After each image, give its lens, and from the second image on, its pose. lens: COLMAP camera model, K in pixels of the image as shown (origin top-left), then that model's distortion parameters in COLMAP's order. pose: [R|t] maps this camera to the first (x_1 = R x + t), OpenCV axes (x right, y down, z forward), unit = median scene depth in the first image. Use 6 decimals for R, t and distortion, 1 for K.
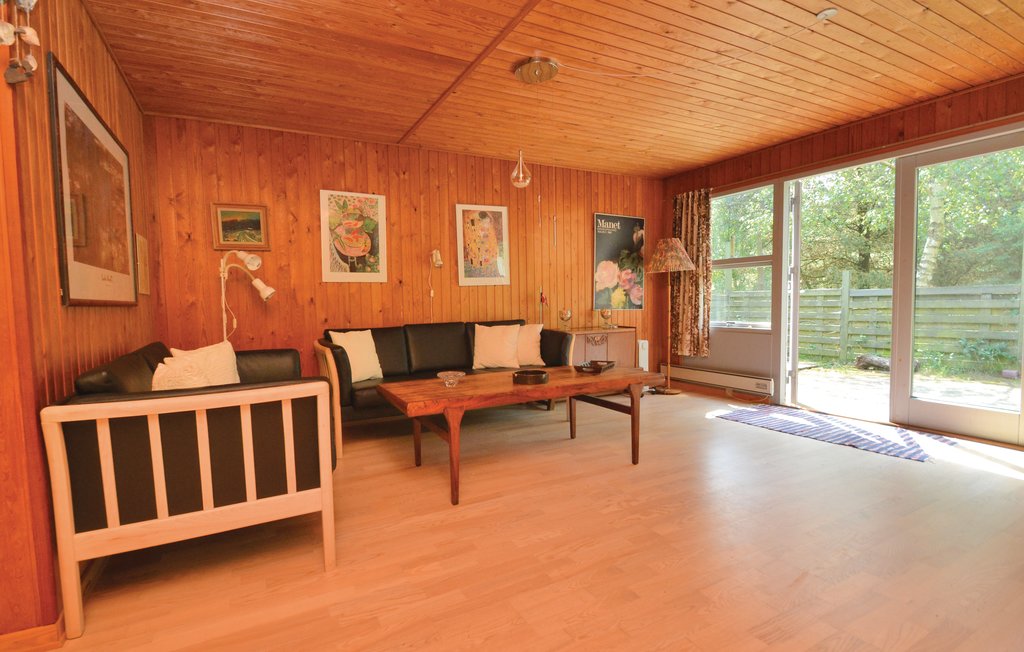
lens RADIAL K [[486.1, 0, 512.0], [0, 486.1, 326.0], [0, 0, 1]] dist [0.019748, -0.022885]
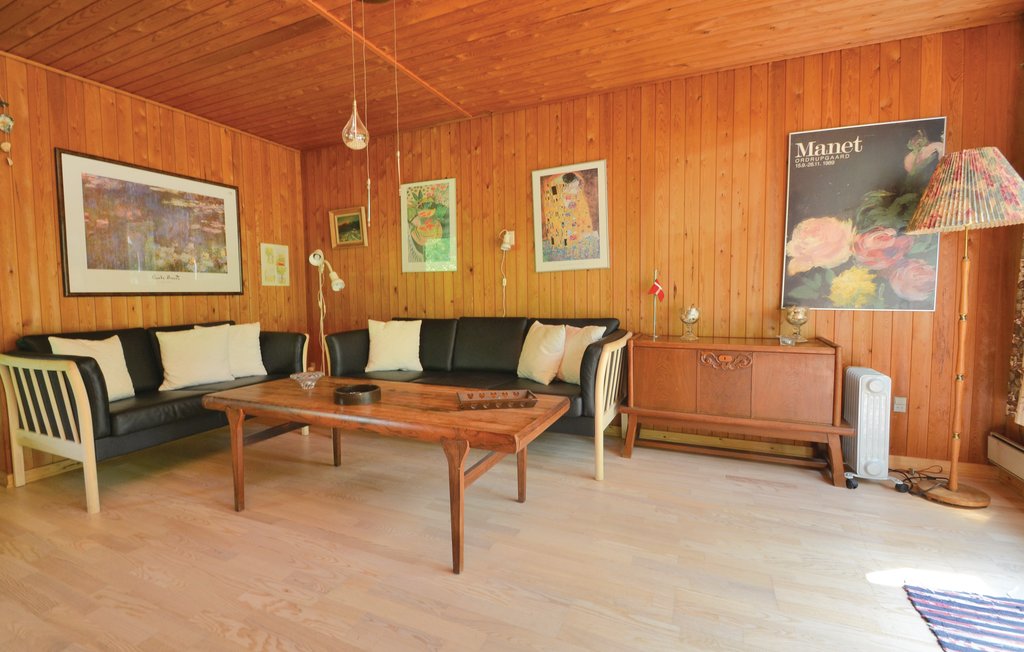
lens RADIAL K [[486.1, 0, 512.0], [0, 486.1, 326.0], [0, 0, 1]] dist [0.019748, -0.022885]
pose [[0.587885, 0.068078, -0.806075, 0.526260], [-0.040519, 0.997680, 0.054709, -0.036303], [0.807929, 0.000499, 0.589279, 0.490429]]
